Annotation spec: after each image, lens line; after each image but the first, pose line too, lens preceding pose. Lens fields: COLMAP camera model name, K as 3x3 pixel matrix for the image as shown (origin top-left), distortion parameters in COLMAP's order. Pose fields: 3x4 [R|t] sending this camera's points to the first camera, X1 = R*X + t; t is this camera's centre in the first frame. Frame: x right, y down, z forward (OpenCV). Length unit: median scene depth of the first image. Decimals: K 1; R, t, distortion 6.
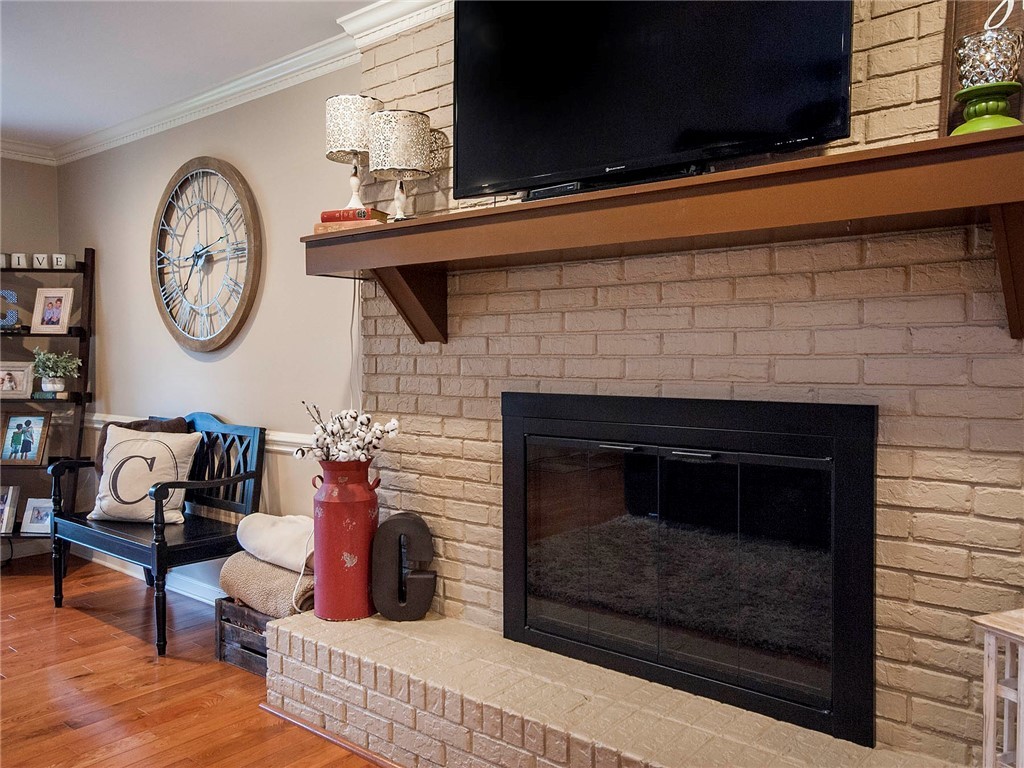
lens RADIAL K [[813.8, 0, 523.9], [0, 813.8, 365.3], [0, 0, 1]] dist [-0.010884, 0.025300]
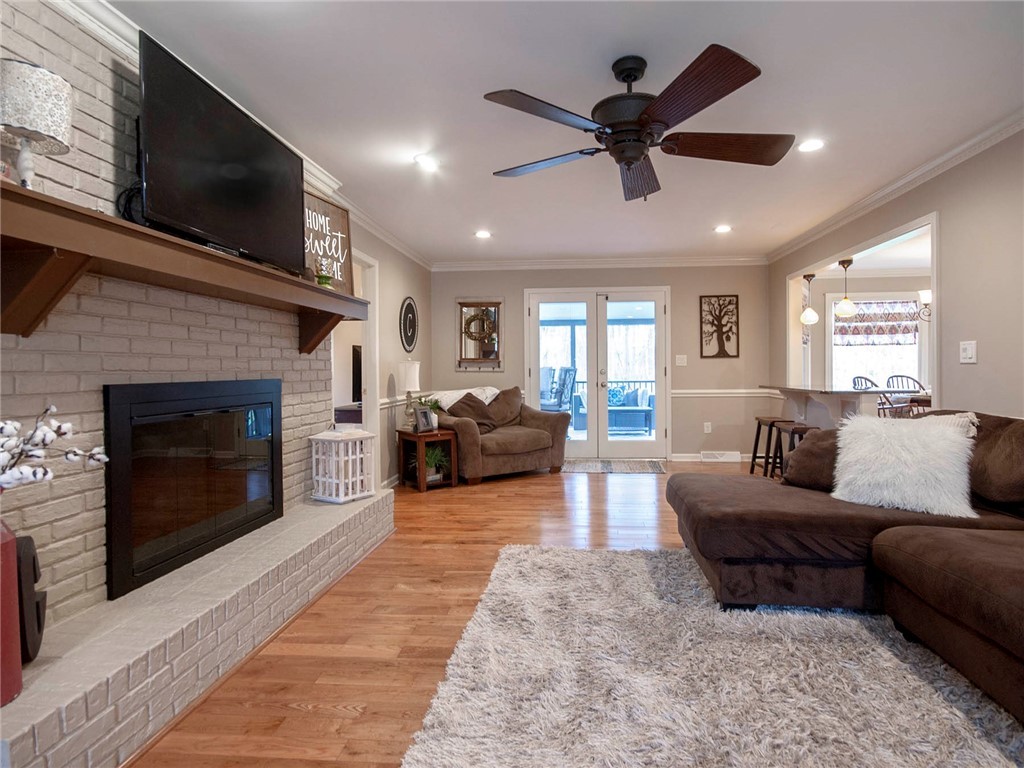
lens RADIAL K [[549.4, 0, 510.4], [0, 549.4, 373.7], [0, 0, 1]] dist [0.003298, 0.000708]
pose [[-0.537869, 0.000421, 0.843028, -0.878189], [0.021411, 0.999684, 0.013162, 0.016872], [-0.842756, 0.025129, -0.537708, 0.846227]]
